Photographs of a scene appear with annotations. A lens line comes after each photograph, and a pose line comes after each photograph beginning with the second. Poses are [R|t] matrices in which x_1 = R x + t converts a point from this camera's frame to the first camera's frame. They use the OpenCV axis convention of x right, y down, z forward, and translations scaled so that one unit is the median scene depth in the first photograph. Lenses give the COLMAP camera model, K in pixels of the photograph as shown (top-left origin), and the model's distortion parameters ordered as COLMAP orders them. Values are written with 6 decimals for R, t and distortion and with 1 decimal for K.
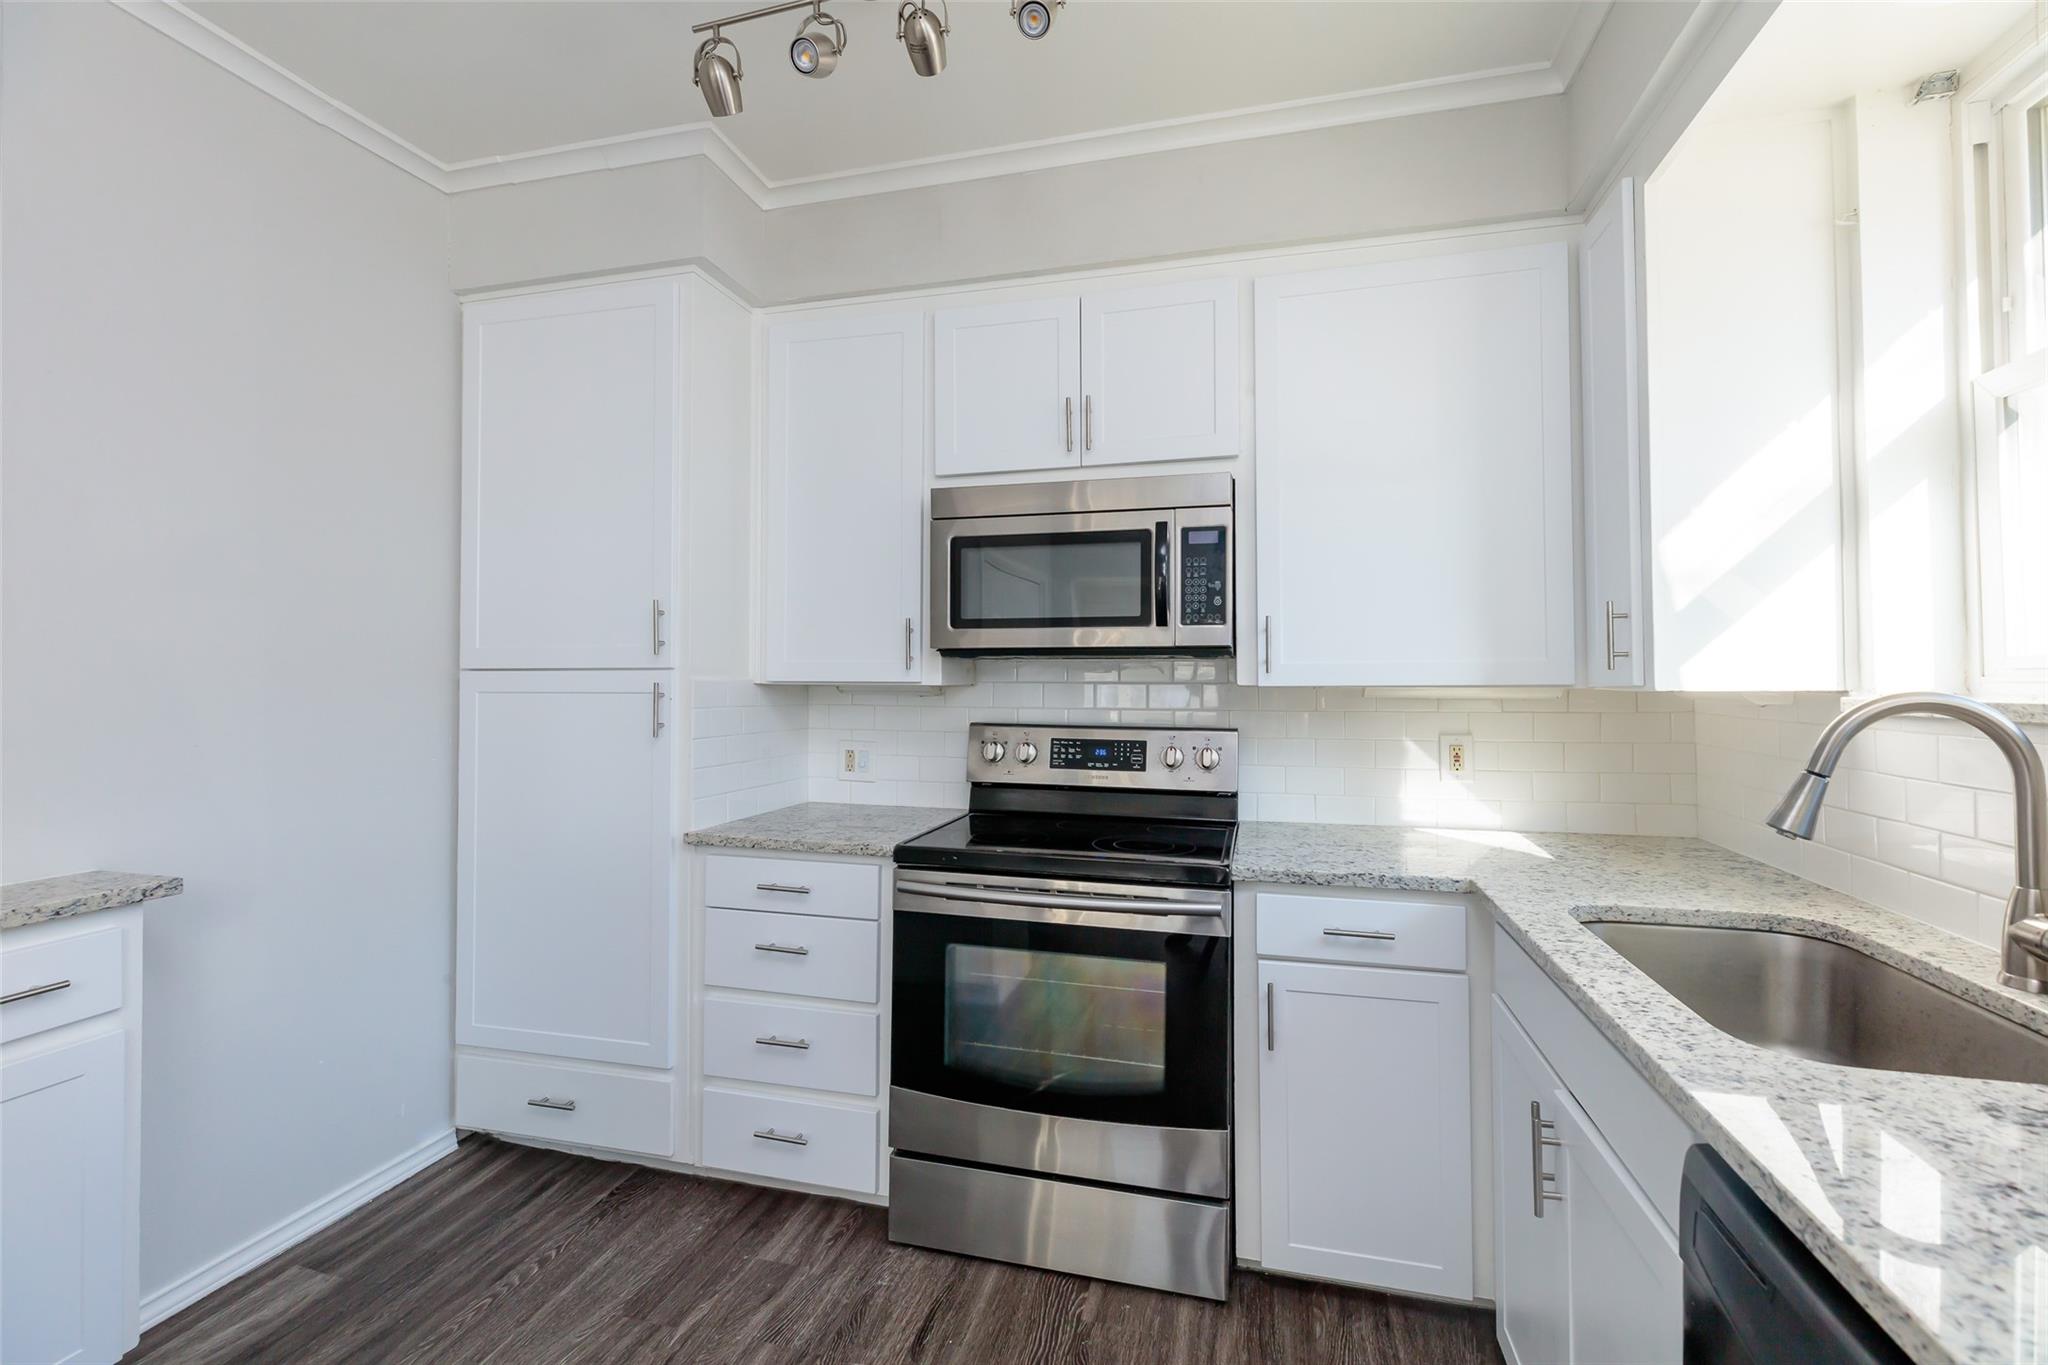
lens RADIAL K [[930.9, 0, 997.0], [0, 930.9, 671.9], [0, 0, 1]] dist [0.004378, -0.001327]
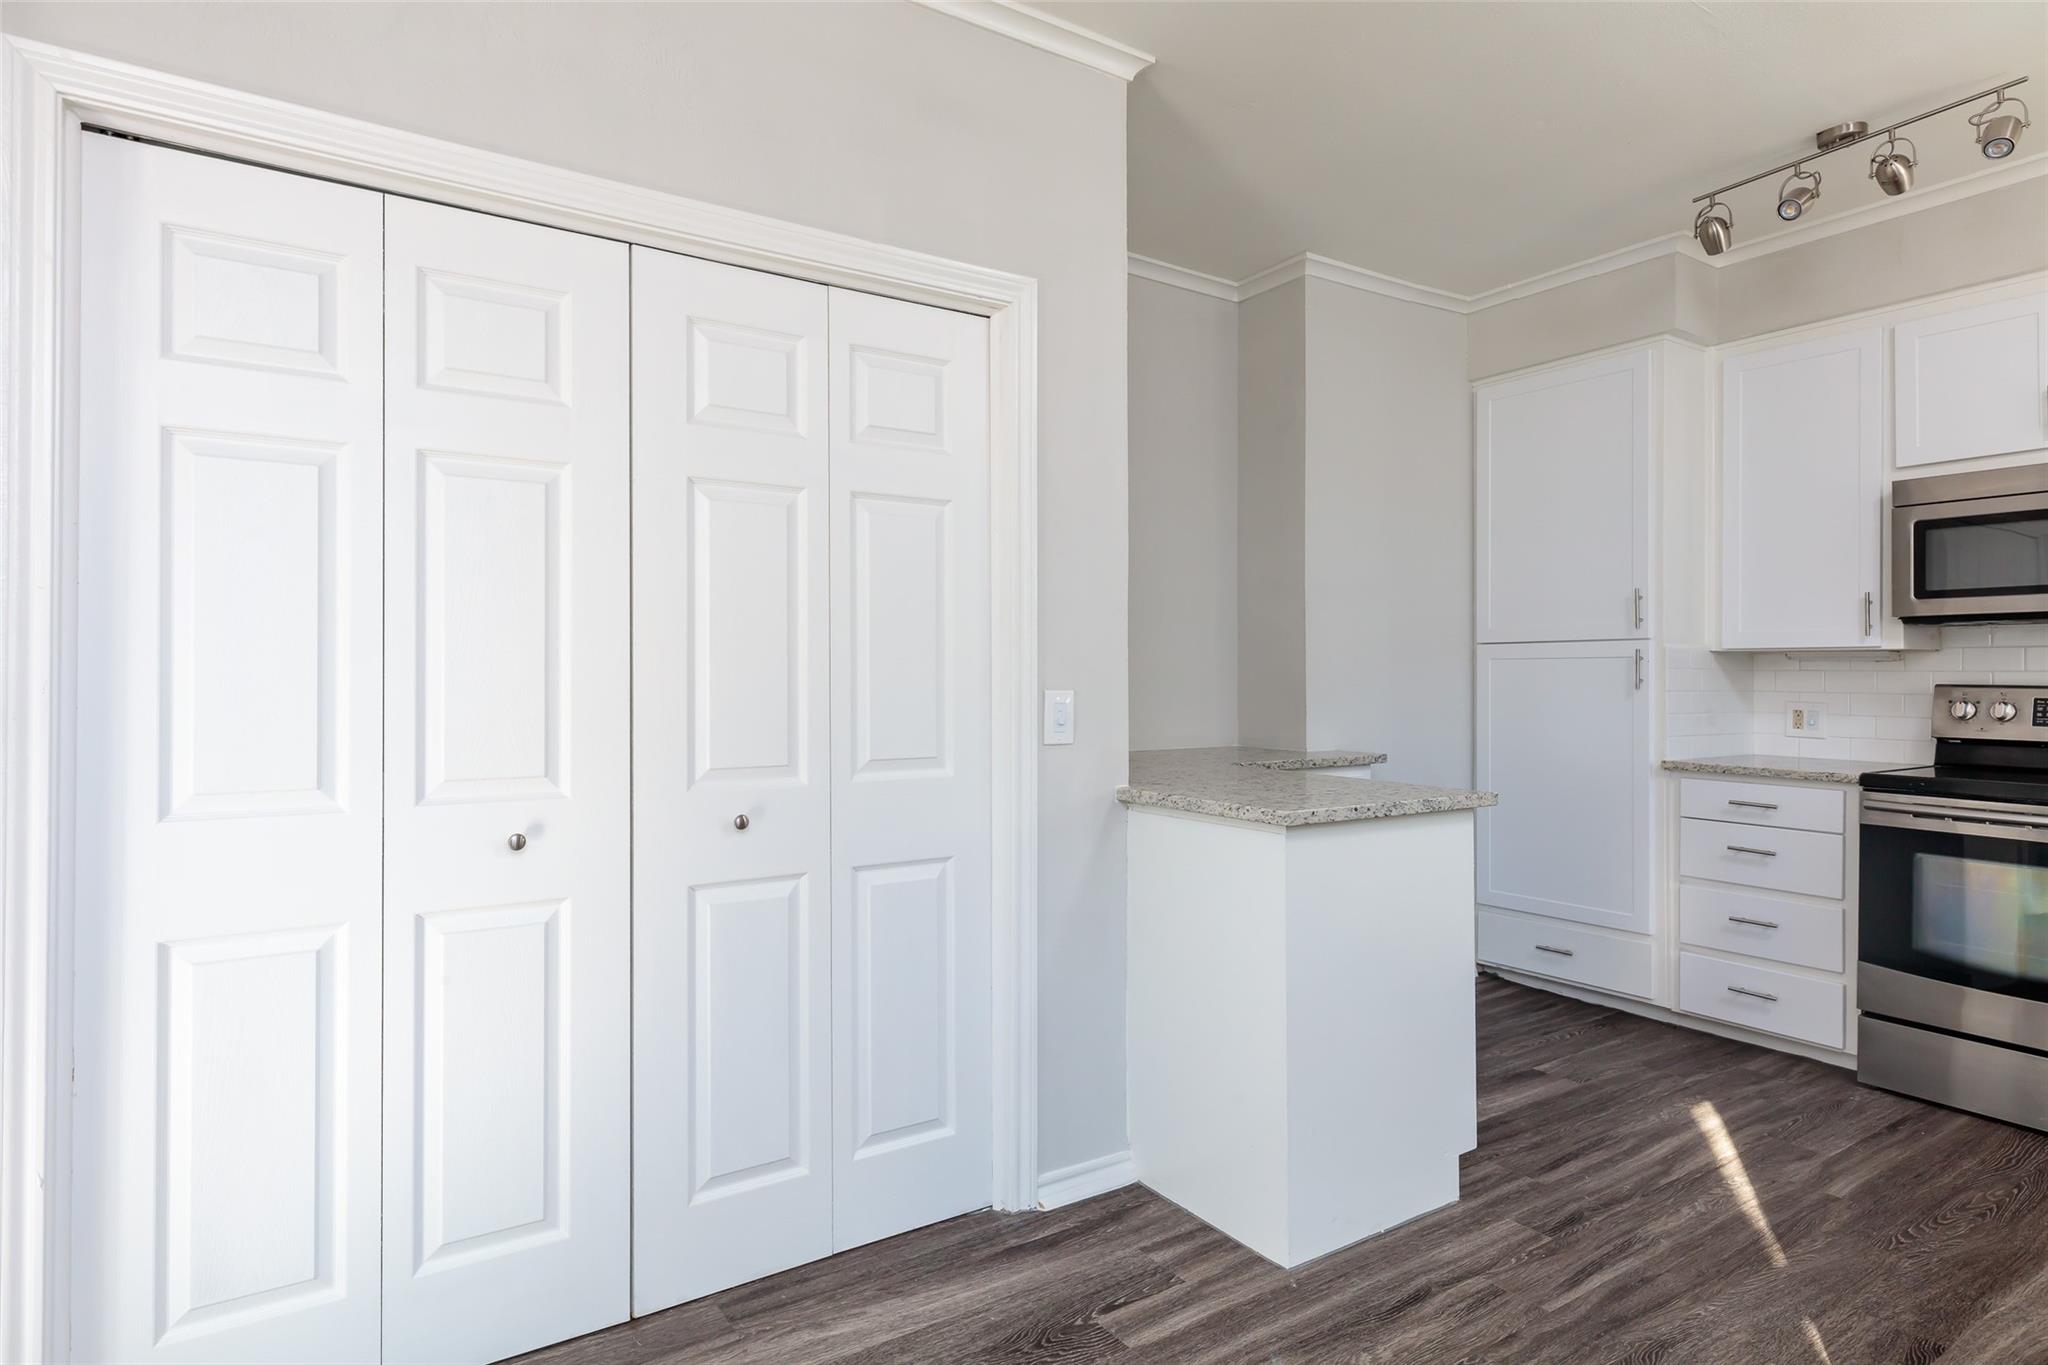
lens RADIAL K [[1109.6, 0, 1026.0], [0, 1109.6, 671.3], [0, 0, 1]] dist [-0.002403, 0.002287]
pose [[0.761030, -0.003960, -0.648704, 0.004608], [0.007454, 0.999969, 0.002640, 0.034286], [0.648673, -0.006844, 0.761036, -0.841075]]
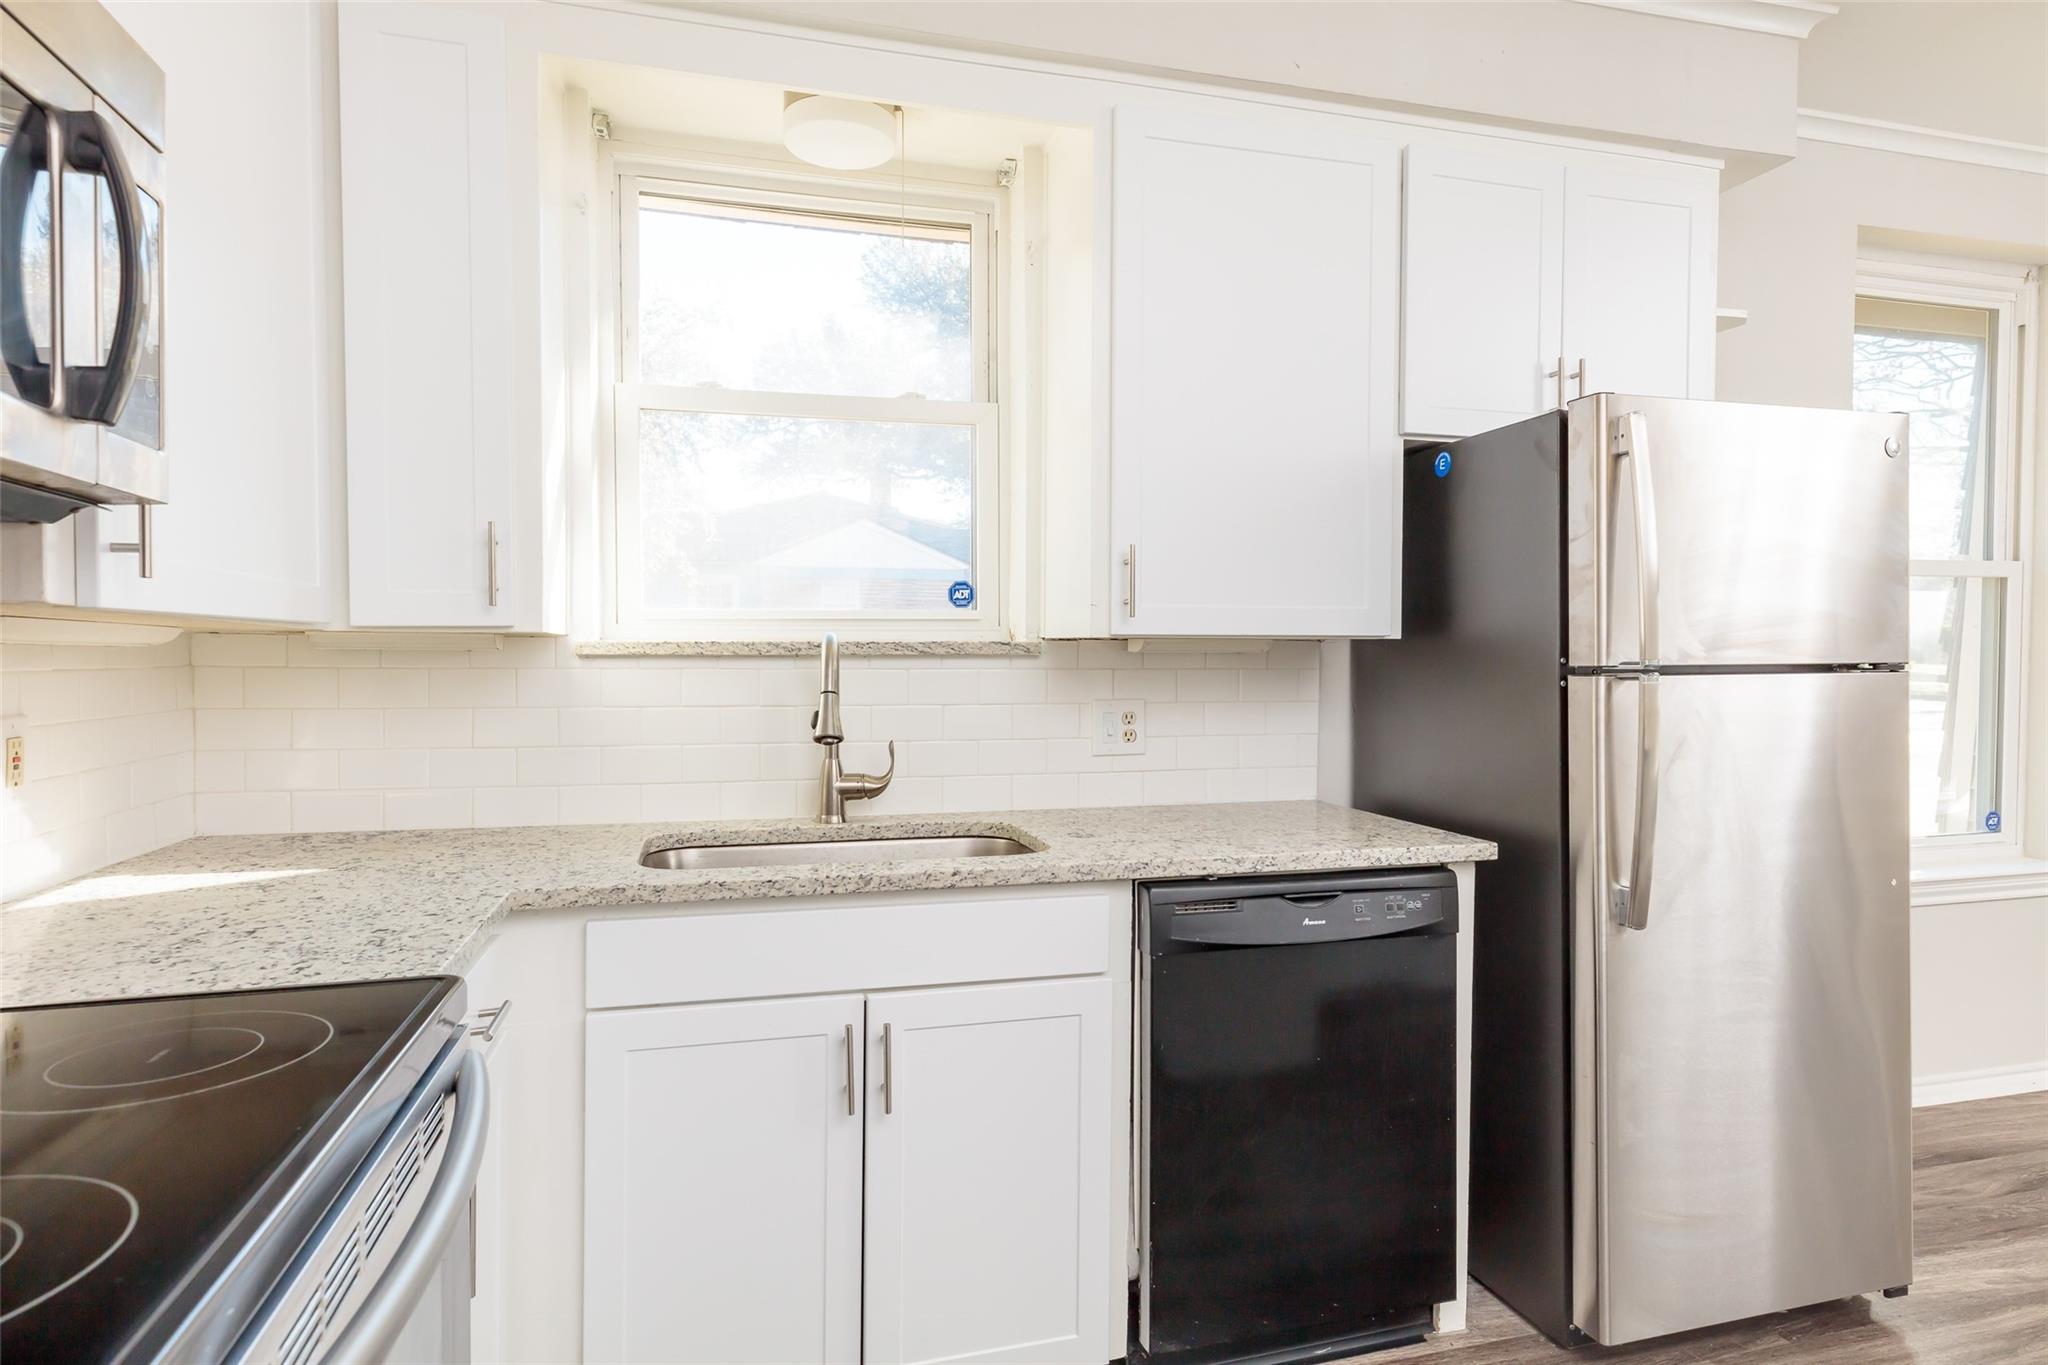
lens RADIAL K [[1109.6, 0, 1023.9], [0, 1109.6, 674.7], [0, 0, 1]] dist [-0.002403, 0.002287]
pose [[-0.522696, -0.012039, 0.852434, -0.339409], [-0.007704, 0.999926, 0.009398, 0.037546], [-0.852485, -0.001655, -0.522750, 0.900853]]
